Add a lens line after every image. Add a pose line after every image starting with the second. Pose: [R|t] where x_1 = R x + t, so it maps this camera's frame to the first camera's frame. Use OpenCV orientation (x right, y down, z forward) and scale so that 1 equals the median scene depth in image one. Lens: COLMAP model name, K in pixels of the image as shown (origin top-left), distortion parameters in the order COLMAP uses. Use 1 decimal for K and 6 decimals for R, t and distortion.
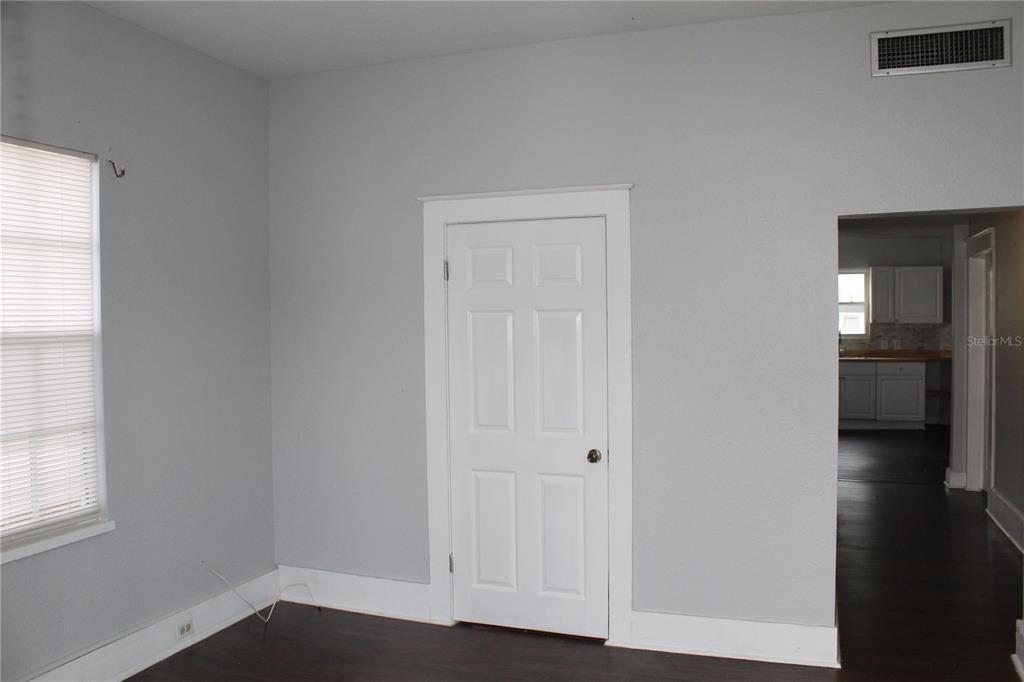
lens RADIAL K [[865.2, 0, 511.8], [0, 865.2, 348.4], [0, 0, 1]] dist [-0.123670, 0.075629]
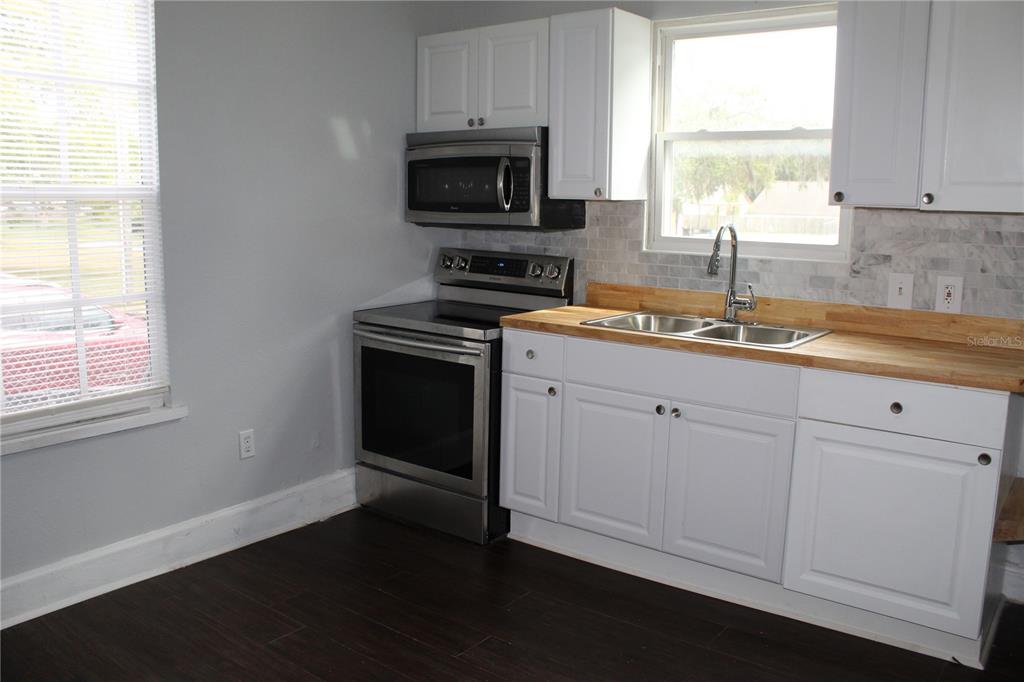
lens RADIAL K [[865.2, 0, 512.8], [0, 865.2, 338.7], [0, 0, 1]] dist [-0.123670, 0.075629]
pose [[0.949970, 0.074292, -0.303377, 0.413608], [-0.034272, 0.990229, 0.135176, -0.021302], [0.310455, -0.118016, 0.943234, 0.722516]]
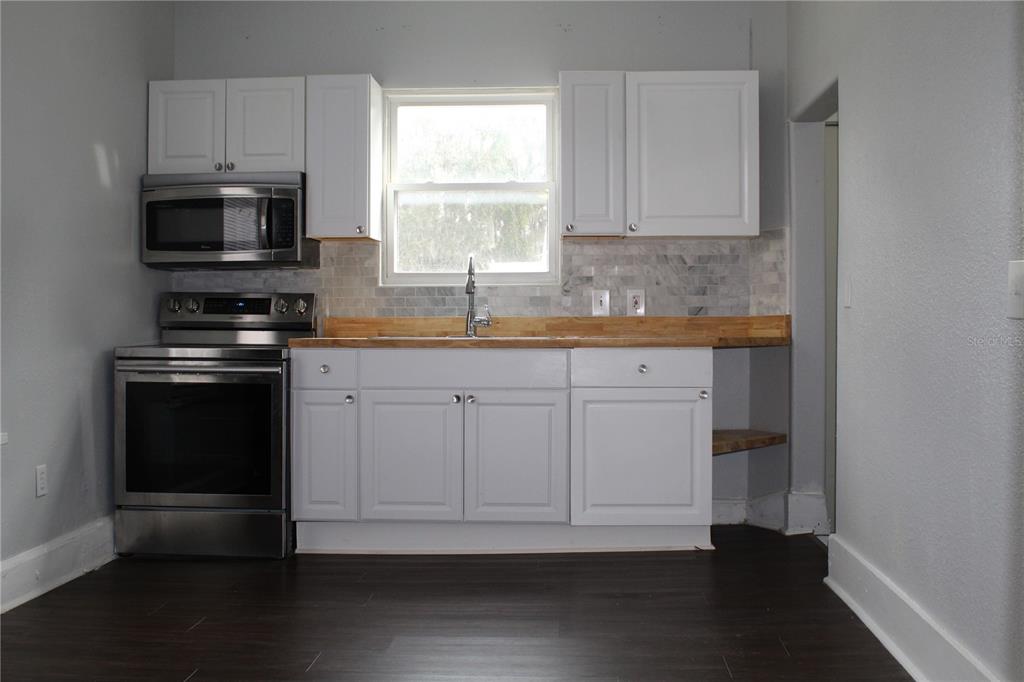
lens RADIAL K [[1095.1, 0, 509.3], [0, 1095.1, 336.5], [0, 0, 1]] dist [-0.048915, 0.000000]
pose [[0.962042, 0.005427, 0.272849, 0.284447], [0.000900, 0.999734, -0.023057, 0.020728], [-0.272901, 0.022428, 0.961781, 0.583135]]
